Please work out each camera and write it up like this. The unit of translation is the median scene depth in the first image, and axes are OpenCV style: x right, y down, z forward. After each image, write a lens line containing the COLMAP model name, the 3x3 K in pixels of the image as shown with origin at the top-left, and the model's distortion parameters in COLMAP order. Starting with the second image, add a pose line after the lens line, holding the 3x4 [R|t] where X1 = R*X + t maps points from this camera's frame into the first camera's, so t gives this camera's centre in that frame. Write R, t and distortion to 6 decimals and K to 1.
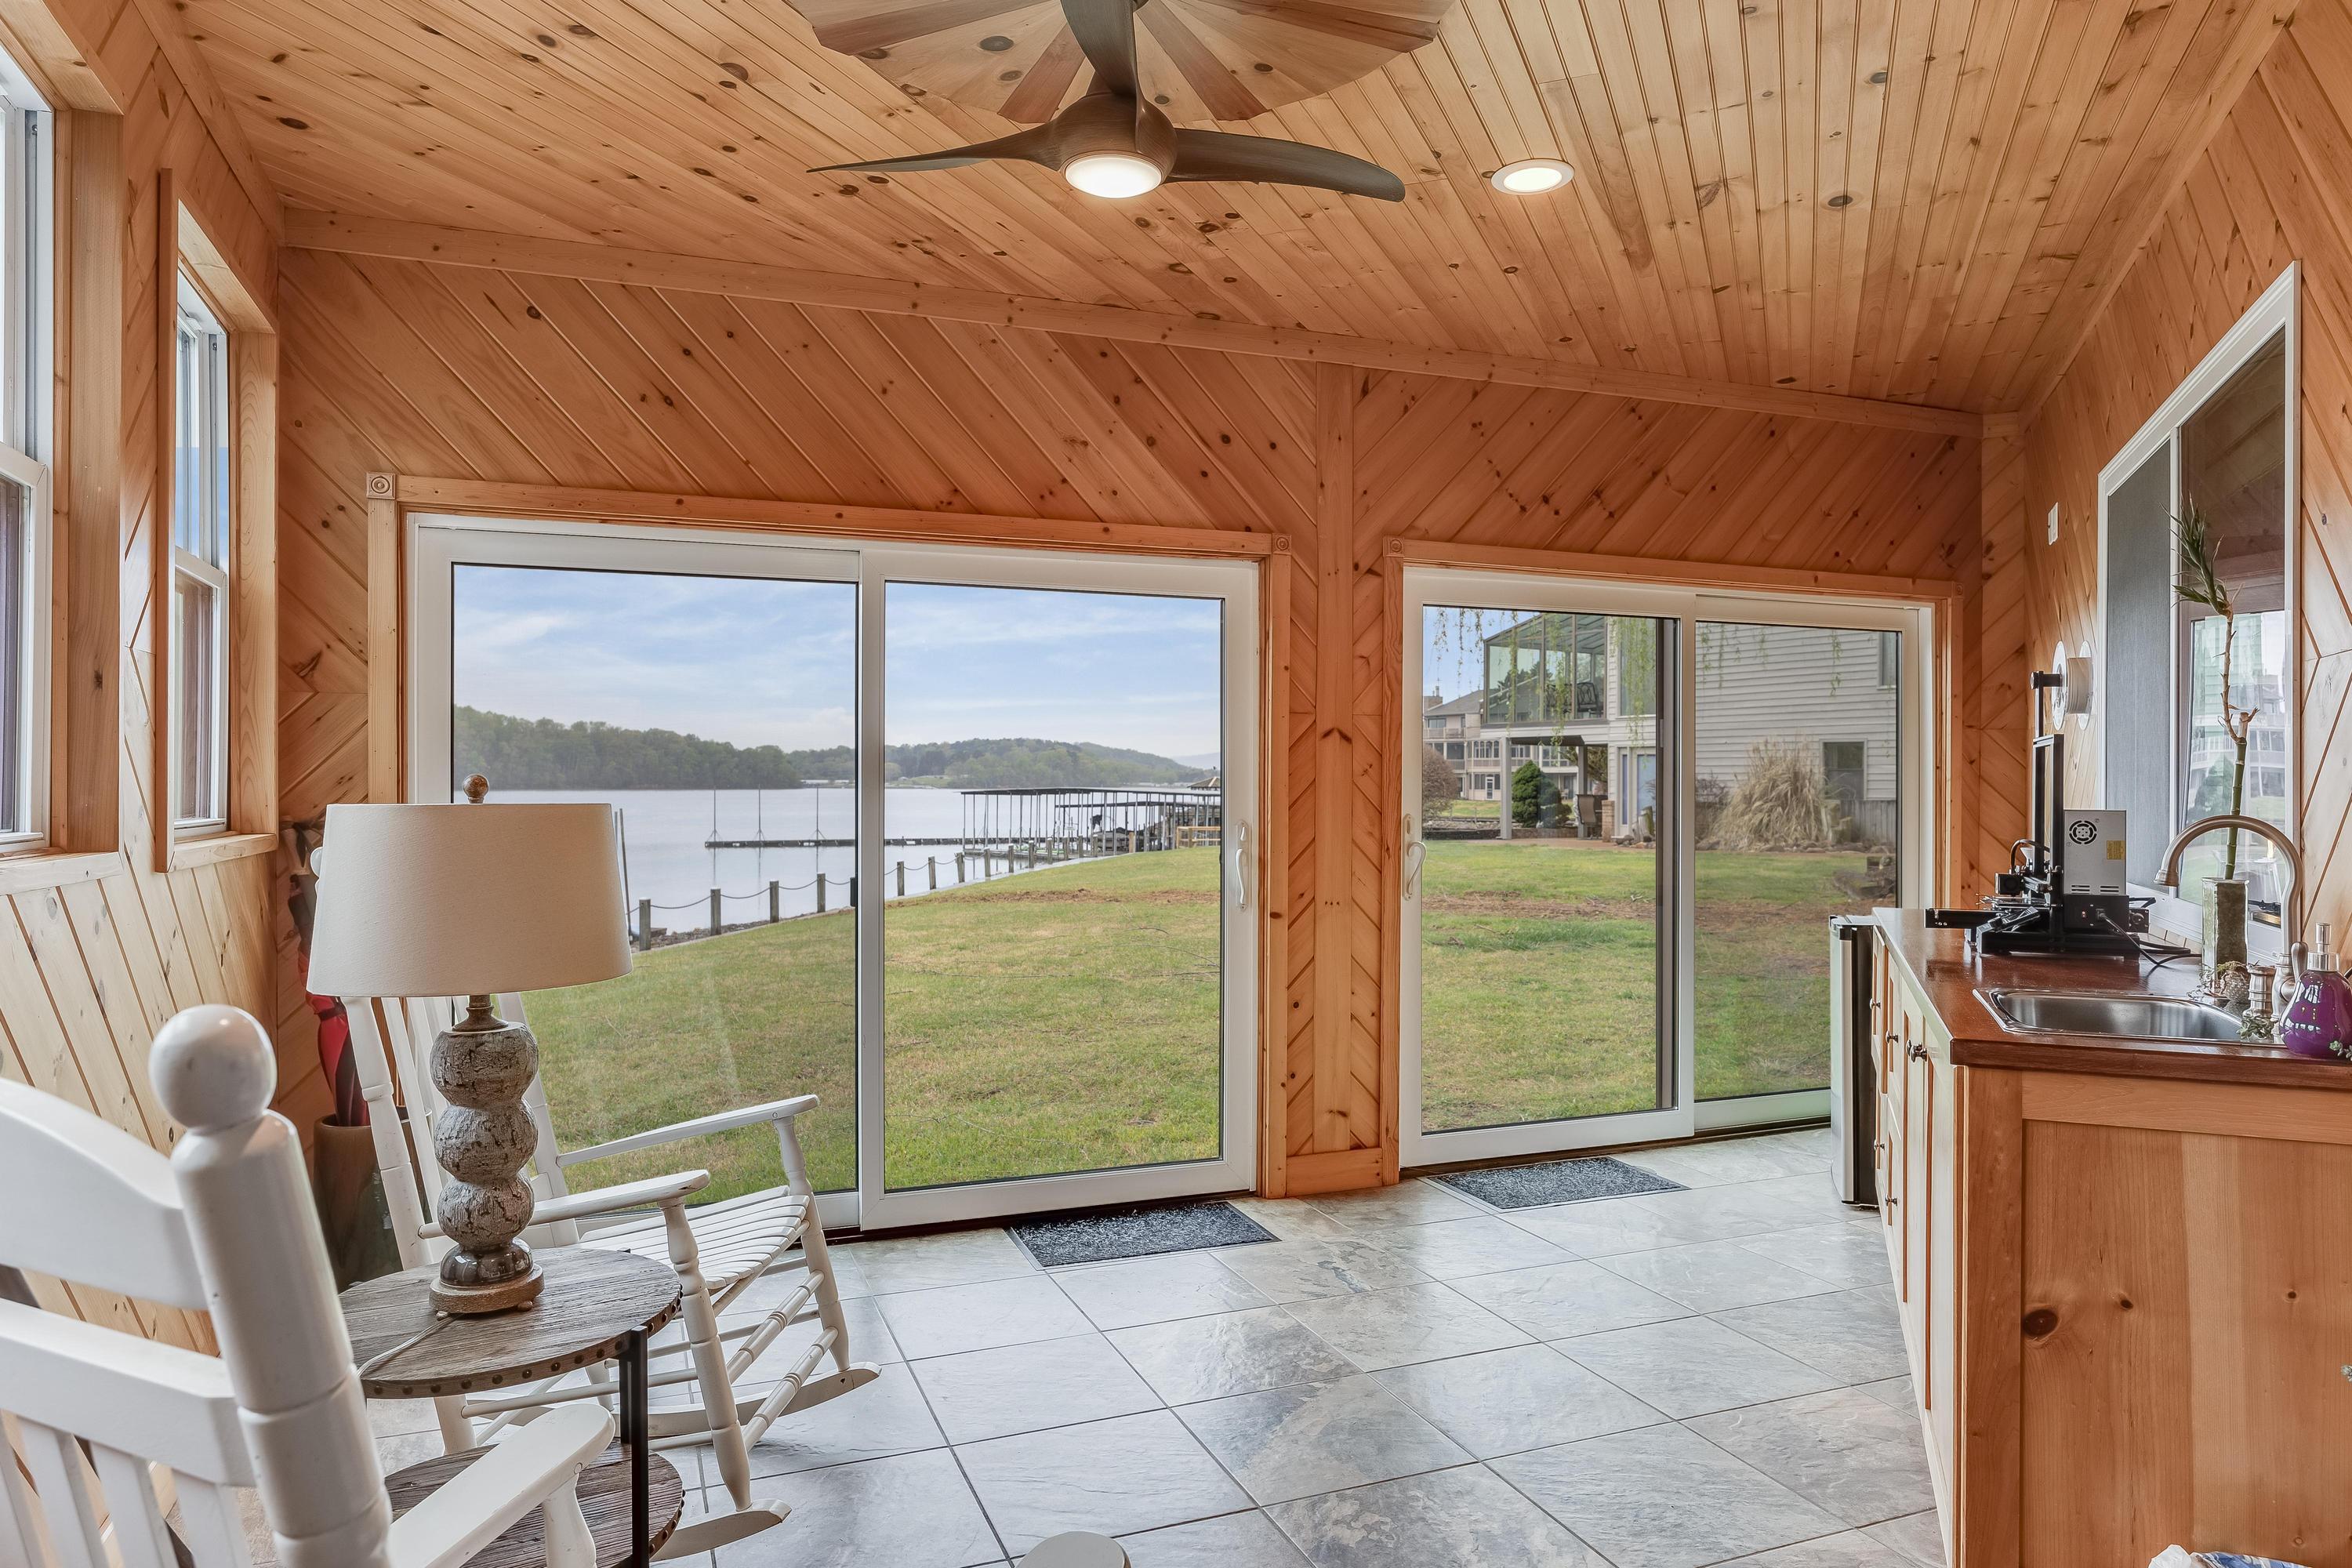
lens RADIAL K [[1493.9, 0, 1176.0], [0, 1493.9, 784.0], [0, 0, 1]] dist [0.000576, 0.000001]
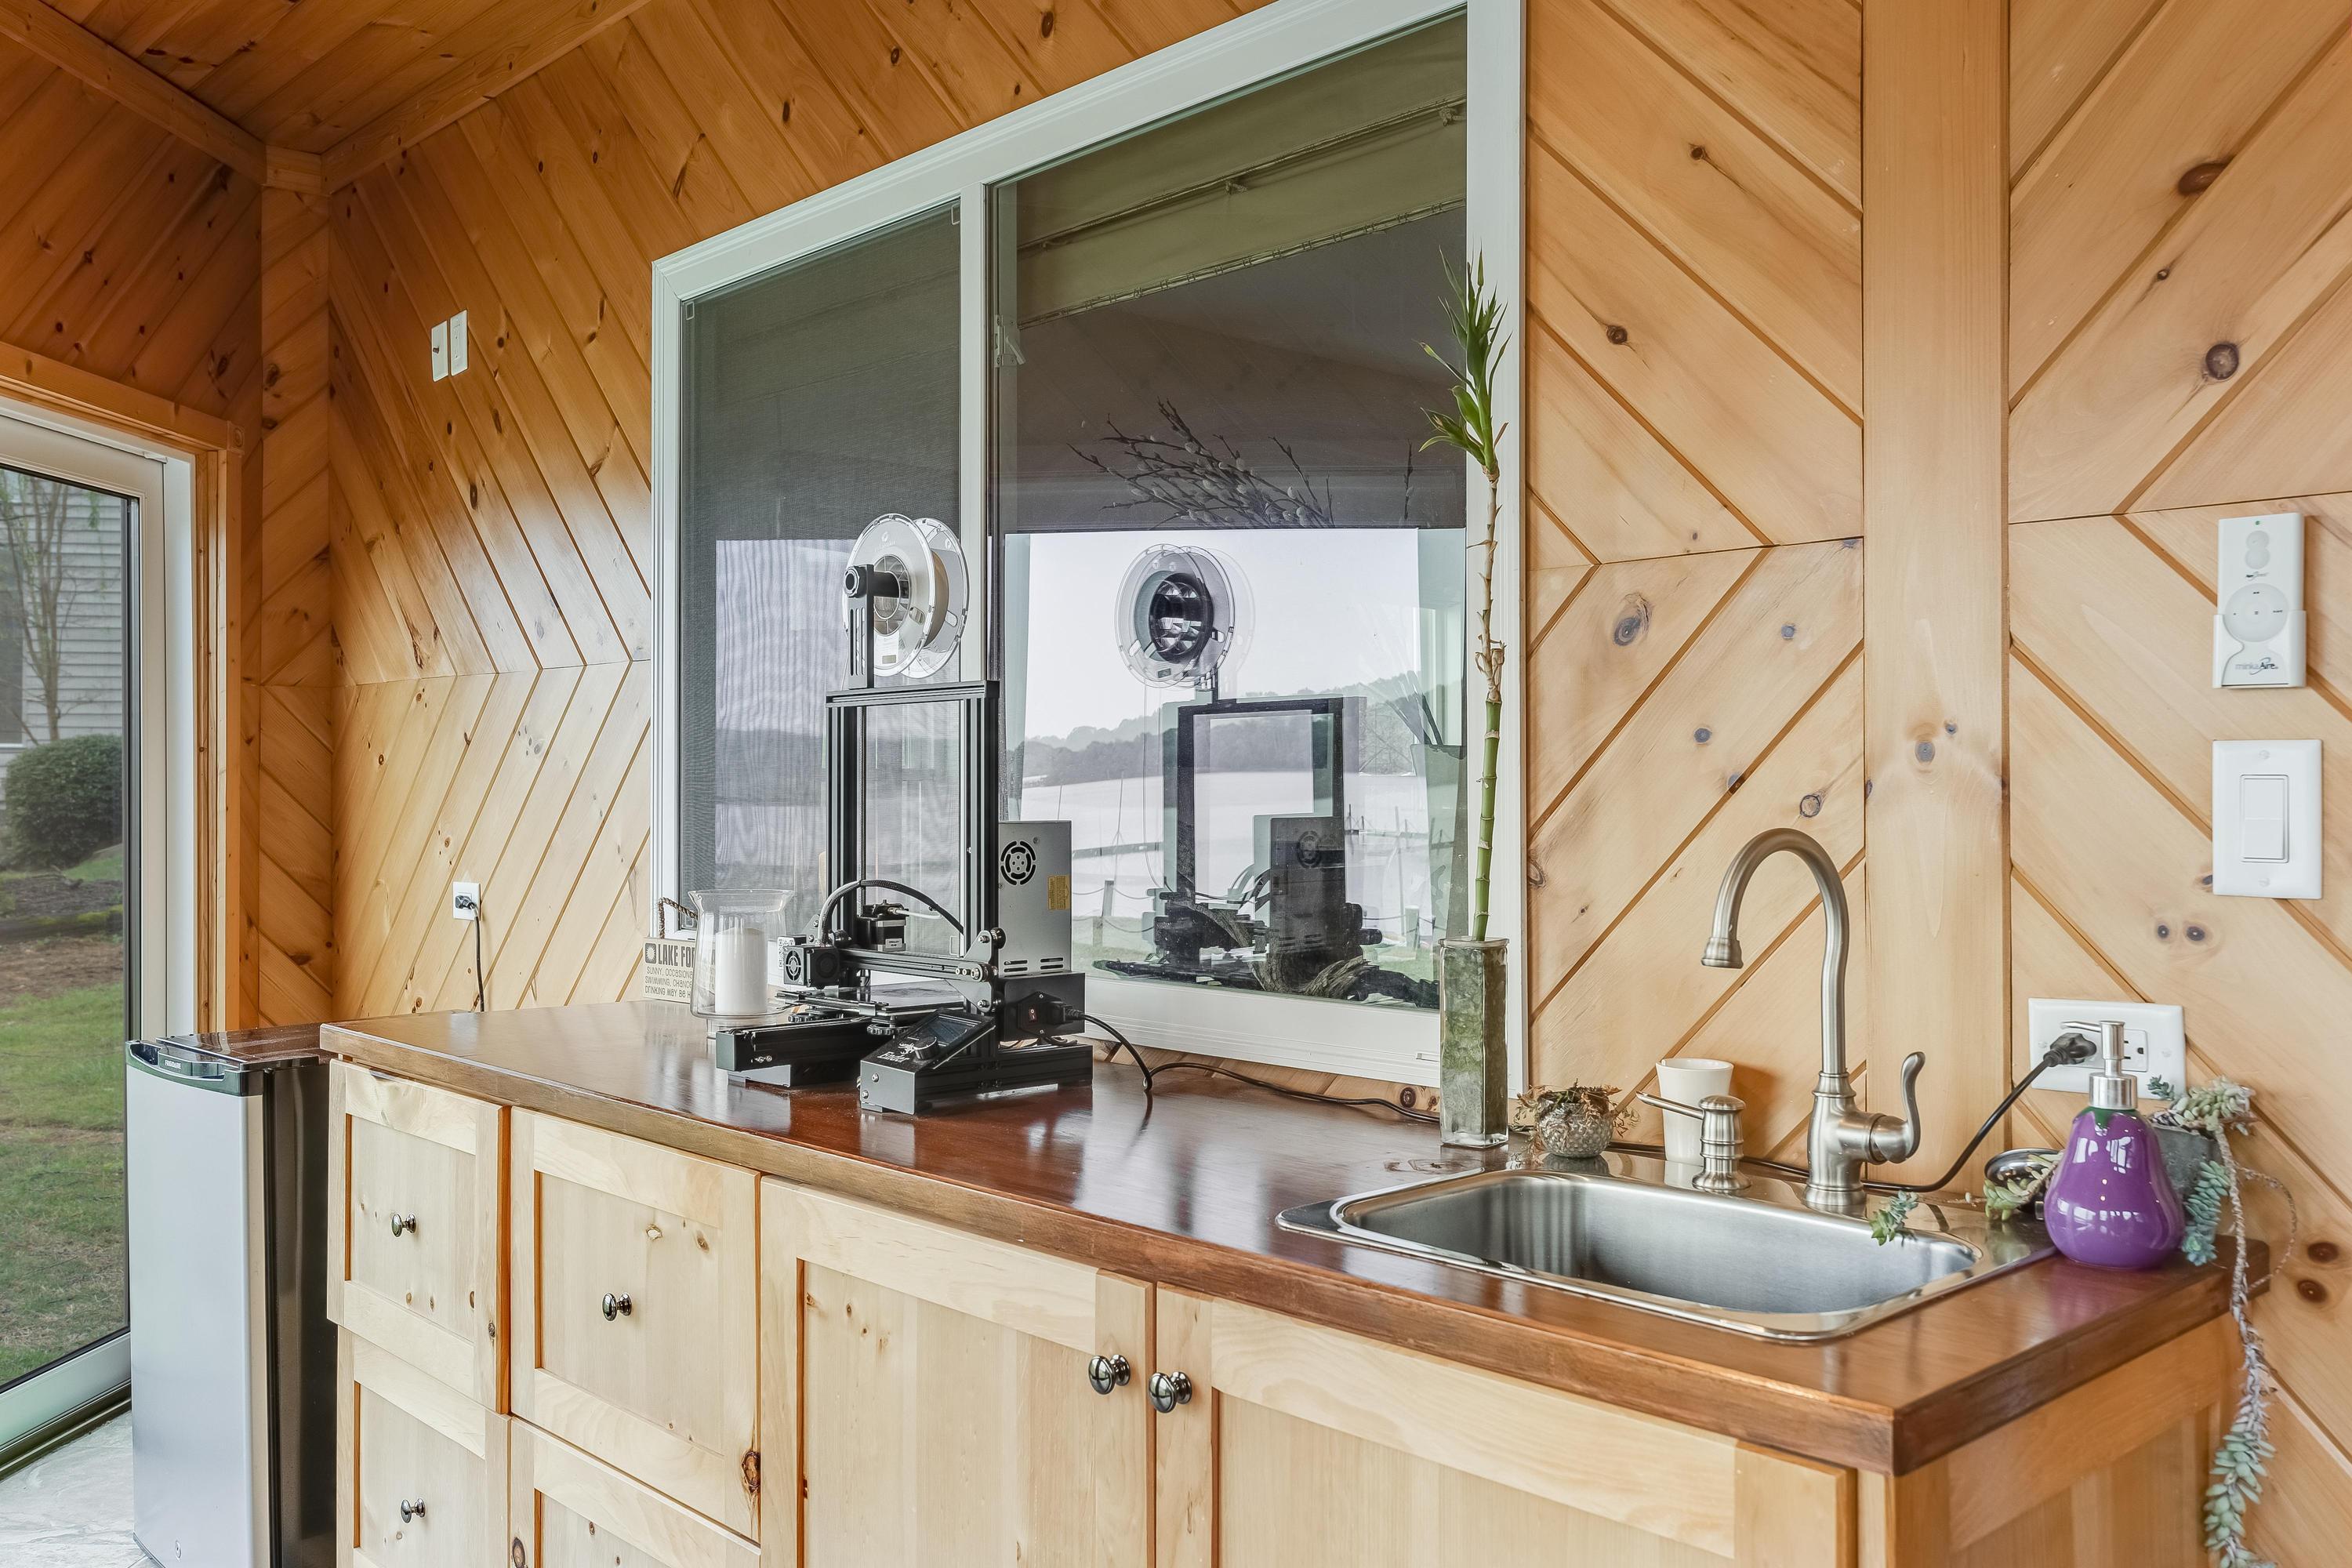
lens RADIAL K [[1962.1, 0, 1176.0], [0, 1962.1, 784.0], [0, 0, 1]] dist [0.002261, -0.001511]
pose [[0.412568, 0.002668, 0.910923, -0.010320], [-0.001944, 0.999996, -0.002049, 0.002873], [-0.910925, -0.000925, 0.412572, 0.362851]]
